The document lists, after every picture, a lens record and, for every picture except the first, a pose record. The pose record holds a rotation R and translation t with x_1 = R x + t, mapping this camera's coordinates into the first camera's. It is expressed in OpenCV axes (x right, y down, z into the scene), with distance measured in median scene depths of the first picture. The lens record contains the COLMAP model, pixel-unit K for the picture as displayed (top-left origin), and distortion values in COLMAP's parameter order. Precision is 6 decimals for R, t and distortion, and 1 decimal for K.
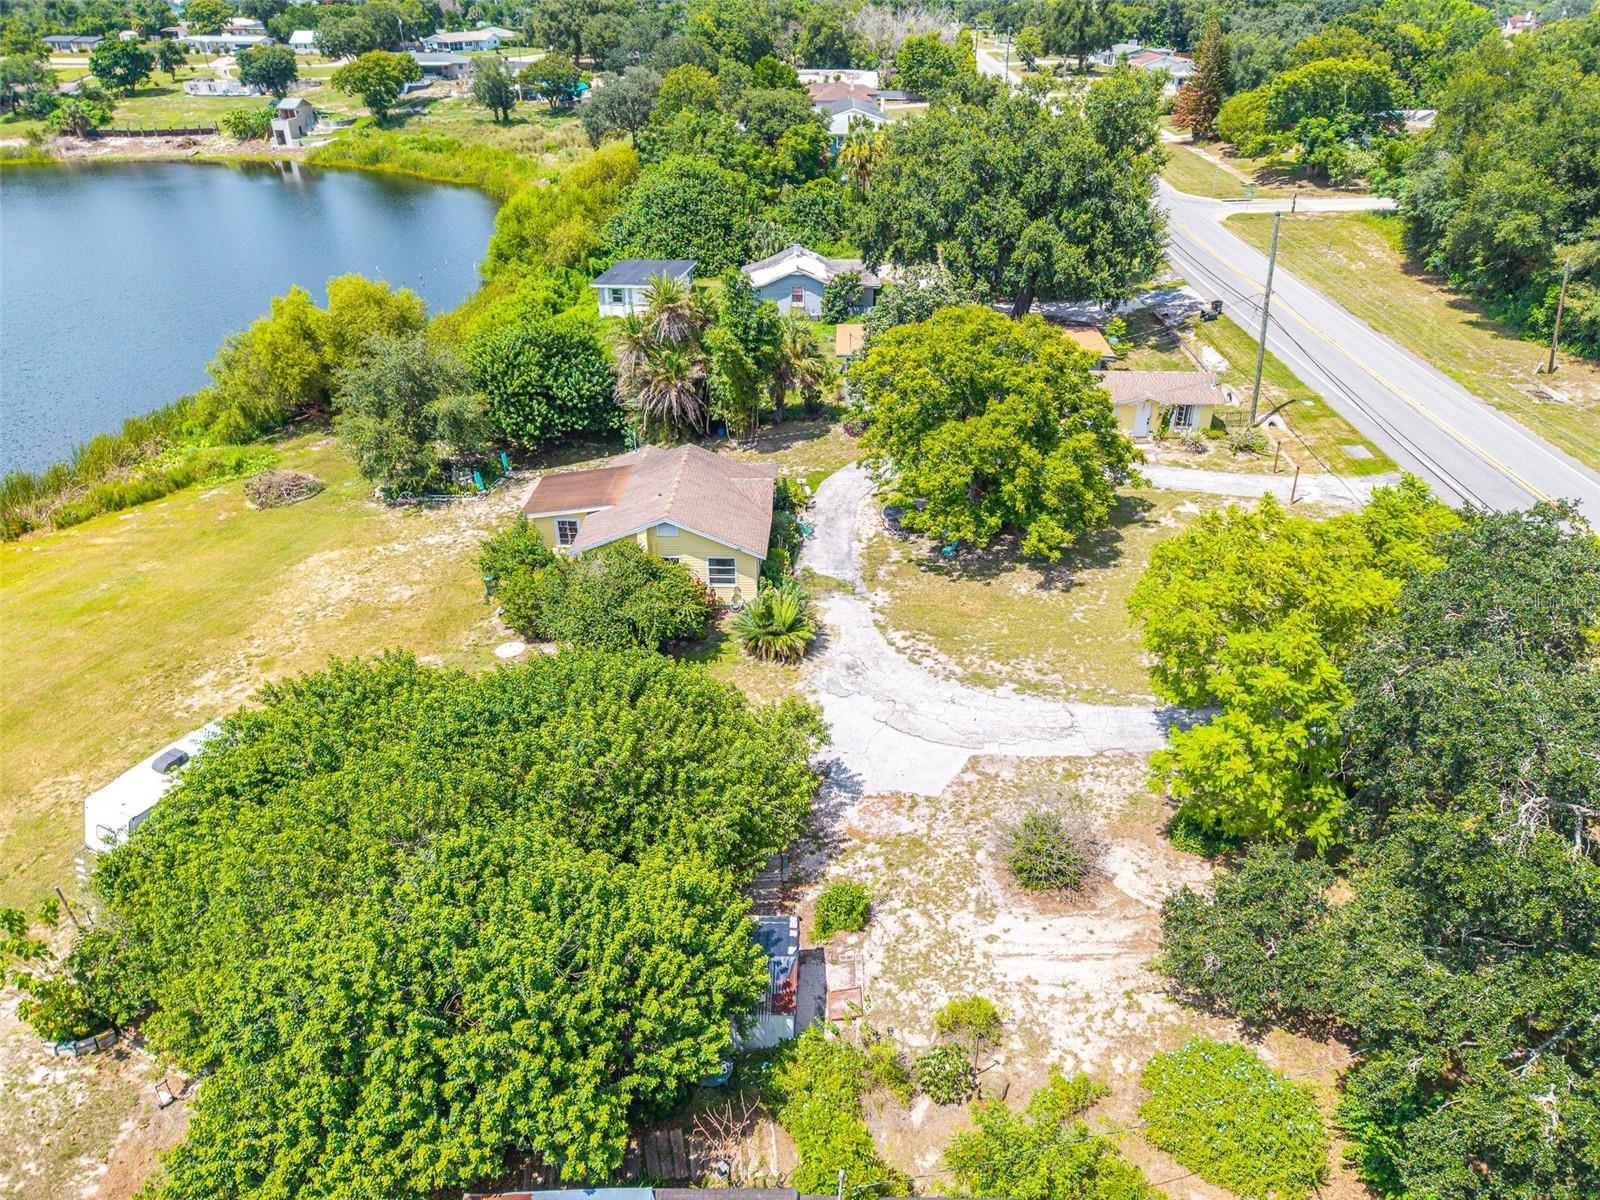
lens RADIAL K [[1069.0, 0, 804.9], [0, 1069.0, 591.8], [0, 0, 1]] dist [0.025418, -0.024310]
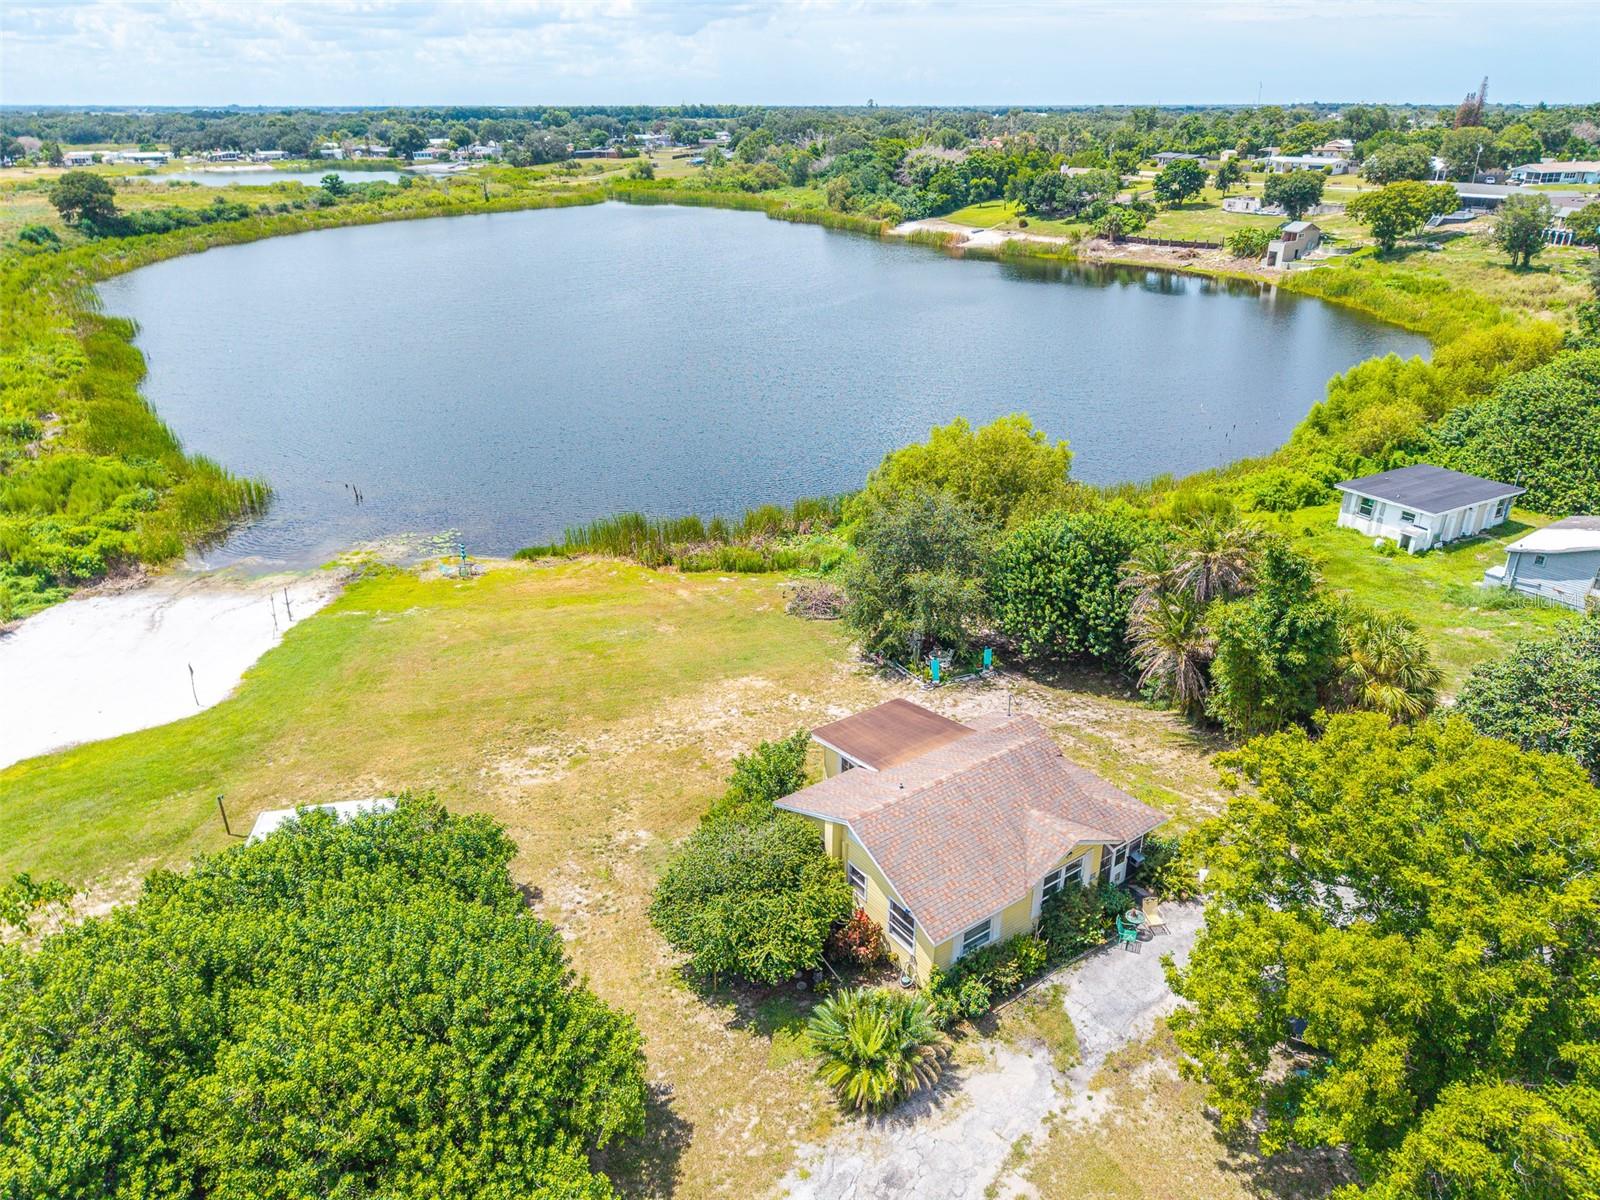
lens RADIAL K [[1069.0, 0, 802.8], [0, 1069.0, 592.4], [0, 0, 1]] dist [0.025418, -0.024310]
pose [[0.603312, 0.328551, -0.726683, 0.146459], [-0.390979, 0.916032, 0.089560, -0.116246], [0.695090, 0.230085, 0.681110, 0.181610]]
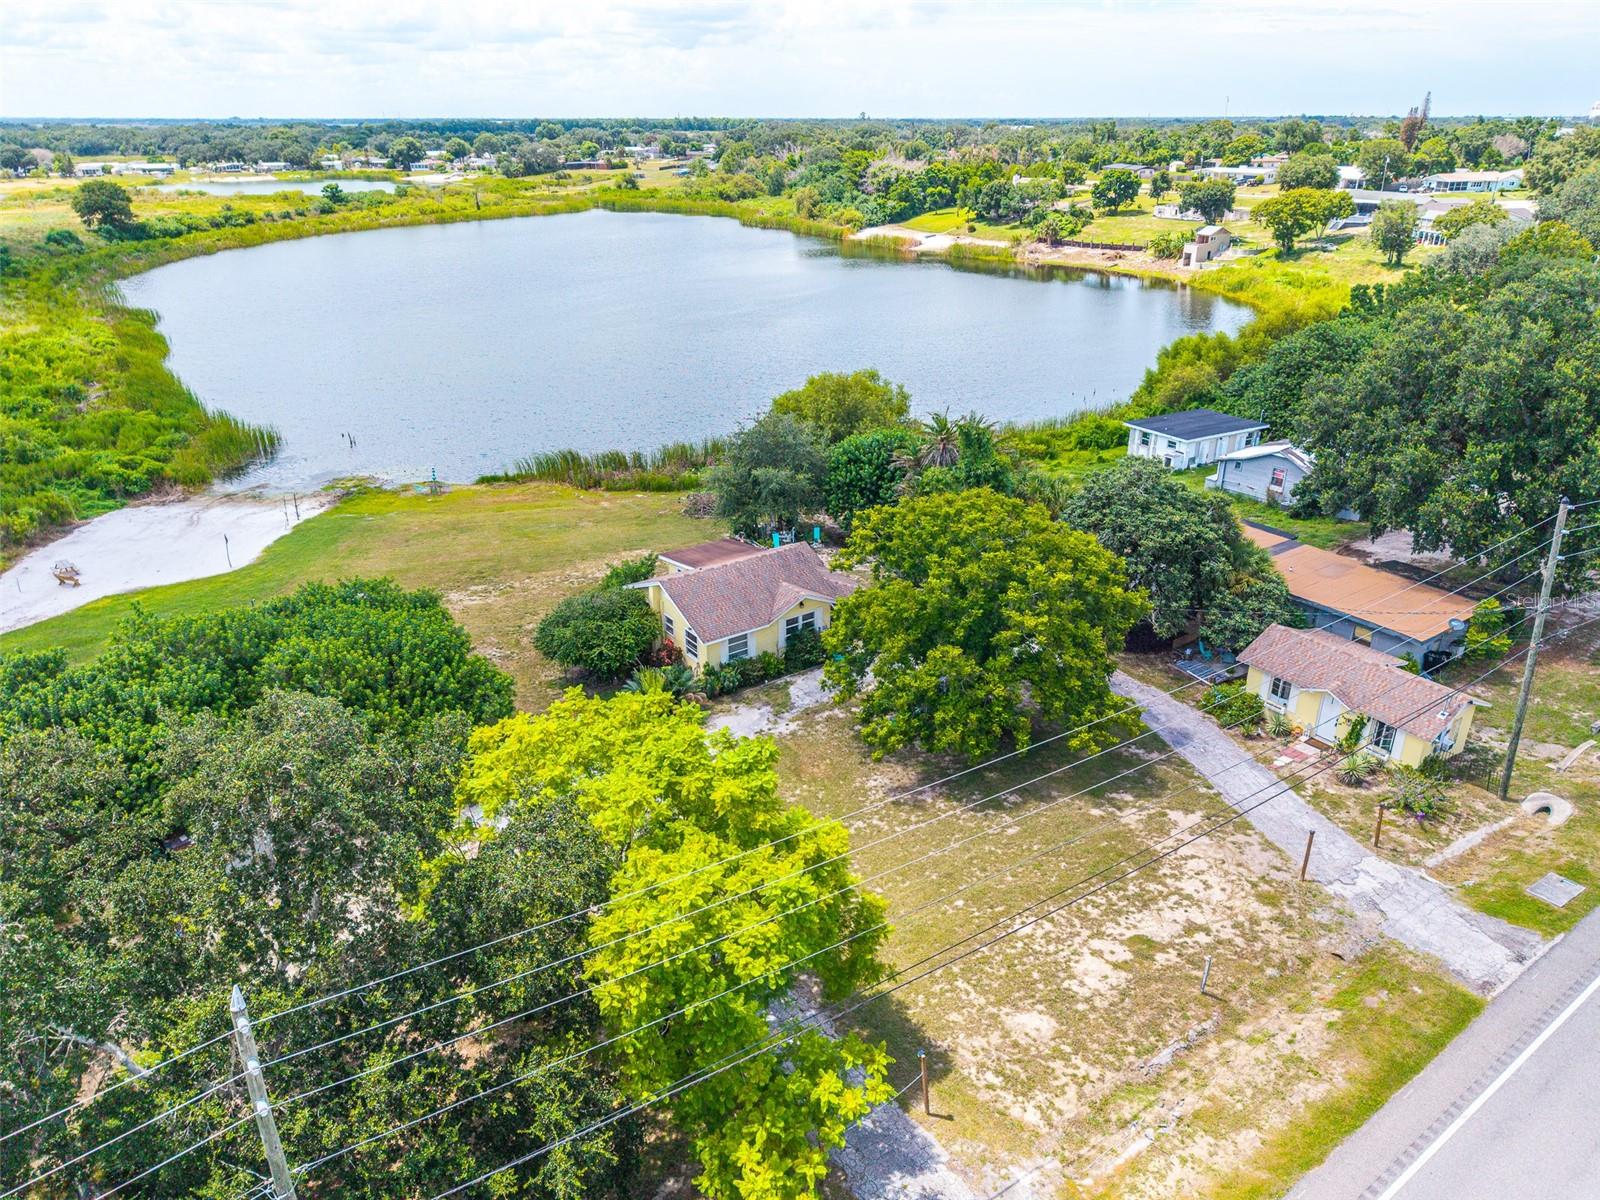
lens RADIAL K [[1069.0, 0, 804.6], [0, 1069.0, 591.0], [0, 0, 1]] dist [0.025418, -0.024310]
pose [[0.605336, 0.320228, -0.728713, 0.356901], [-0.390309, 0.917299, 0.078874, -0.092433], [0.693705, 0.236678, 0.680262, 0.130278]]
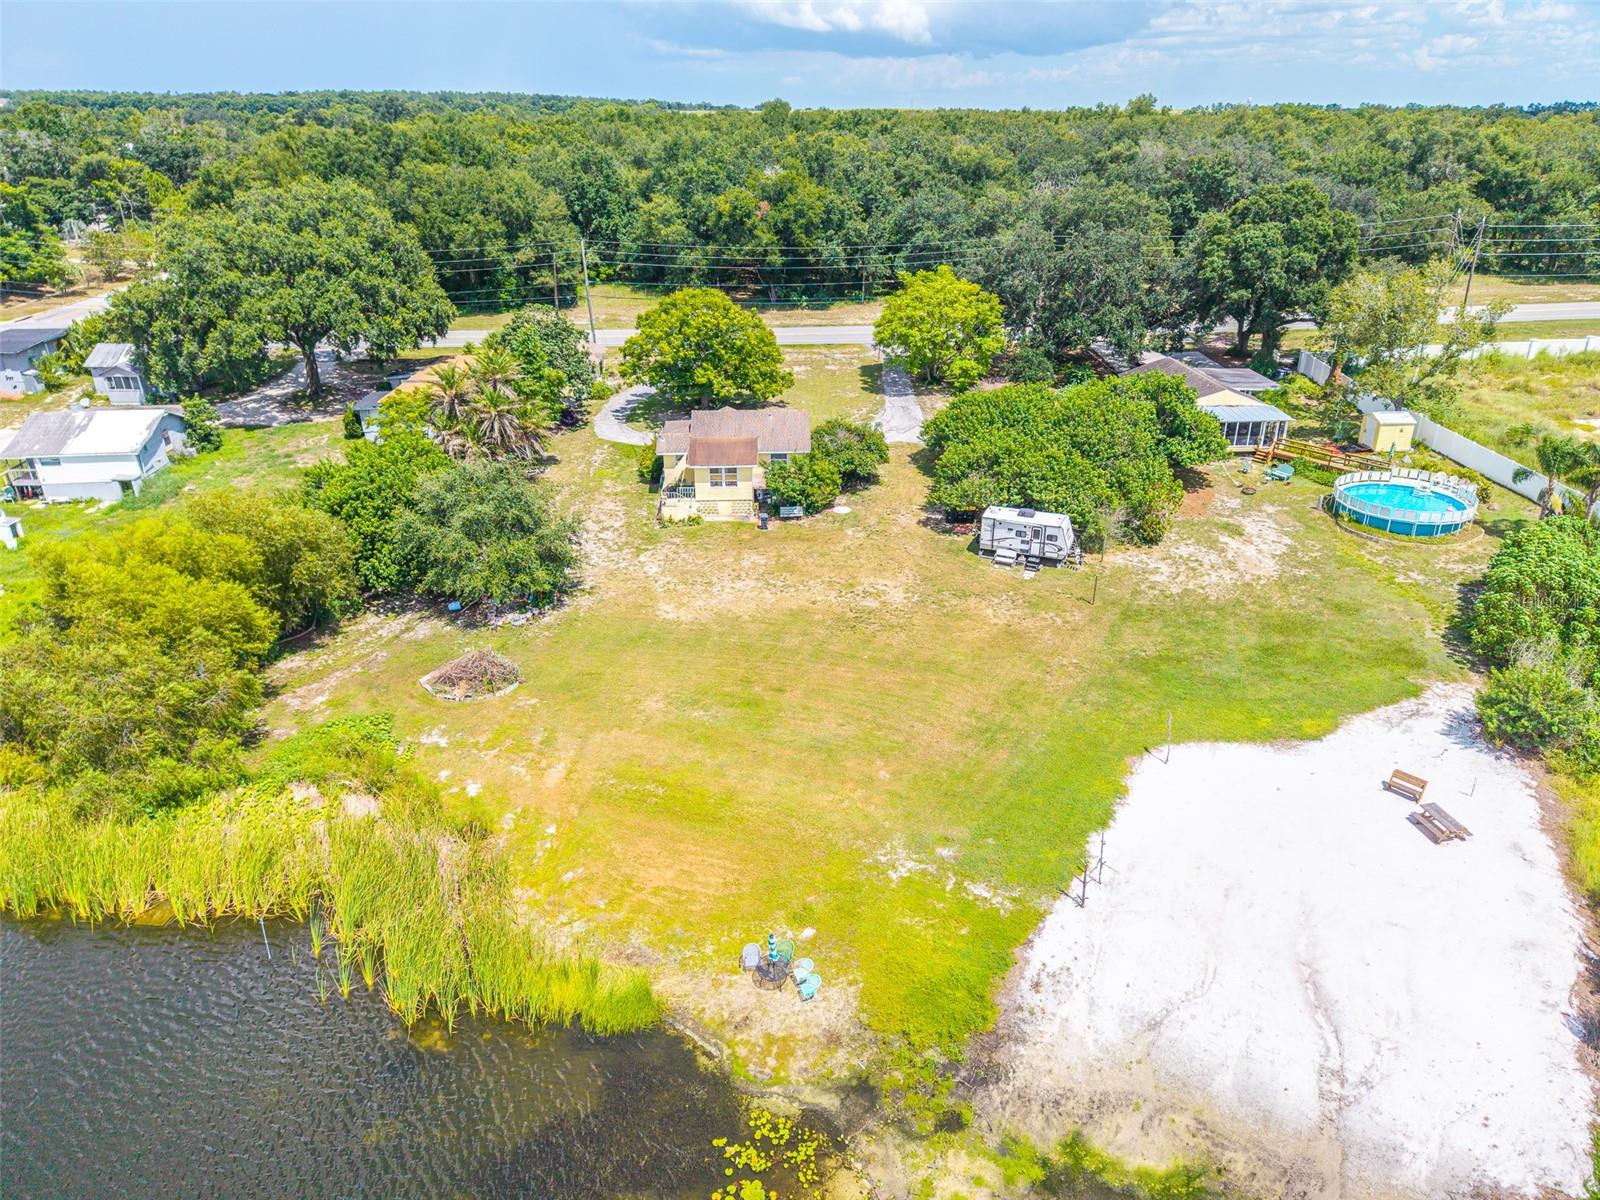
lens RADIAL K [[1069.0, 0, 800.2], [0, 1069.0, 590.0], [0, 0, 1]] dist [0.025418, -0.024310]
pose [[-0.064424, -0.404858, 0.912107, -0.778374], [0.494230, 0.781094, 0.381614, -0.215702], [-0.866941, 0.475376, 0.149771, 0.378867]]
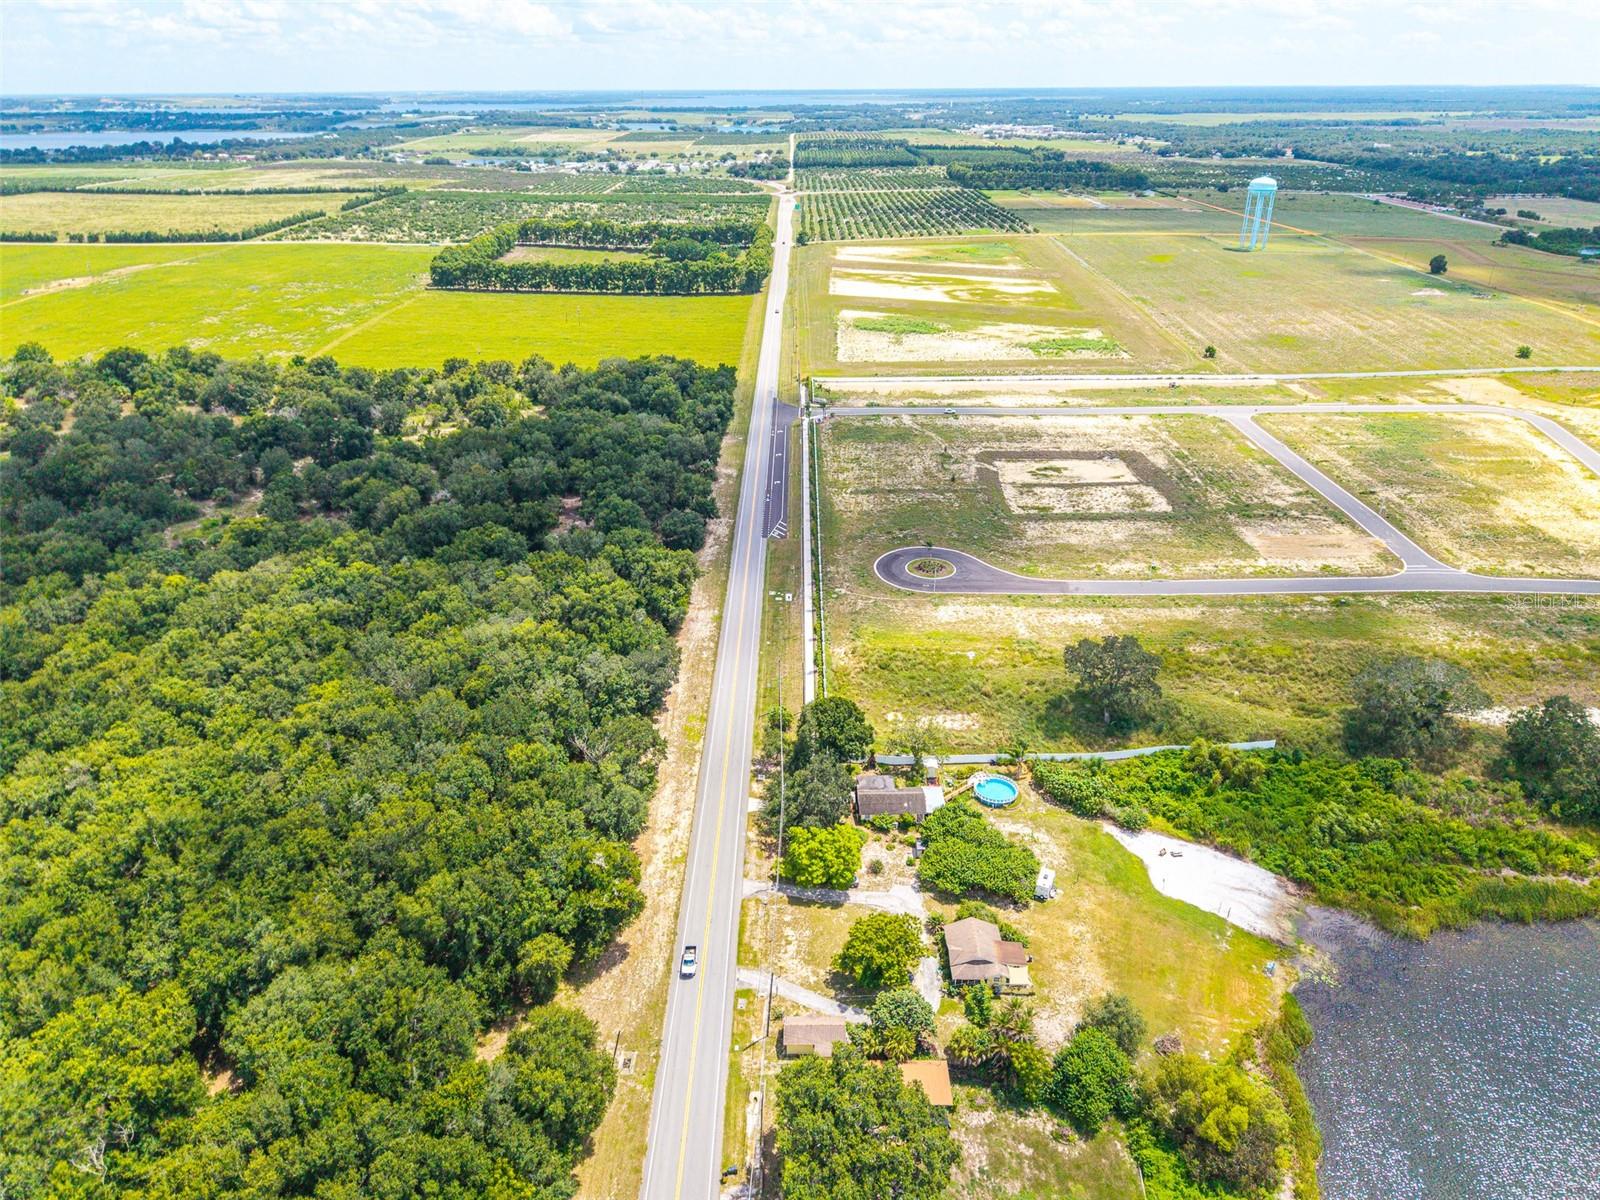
lens RADIAL K [[1069.0, 0, 800.7], [0, 1069.0, 602.4], [0, 0, 1]] dist [0.025418, -0.024310]
pose [[-0.999493, 0.019011, -0.025536, 0.229176], [-0.010296, 0.565977, 0.824357, -1.604253], [0.030125, 0.824202, -0.565494, 0.932775]]
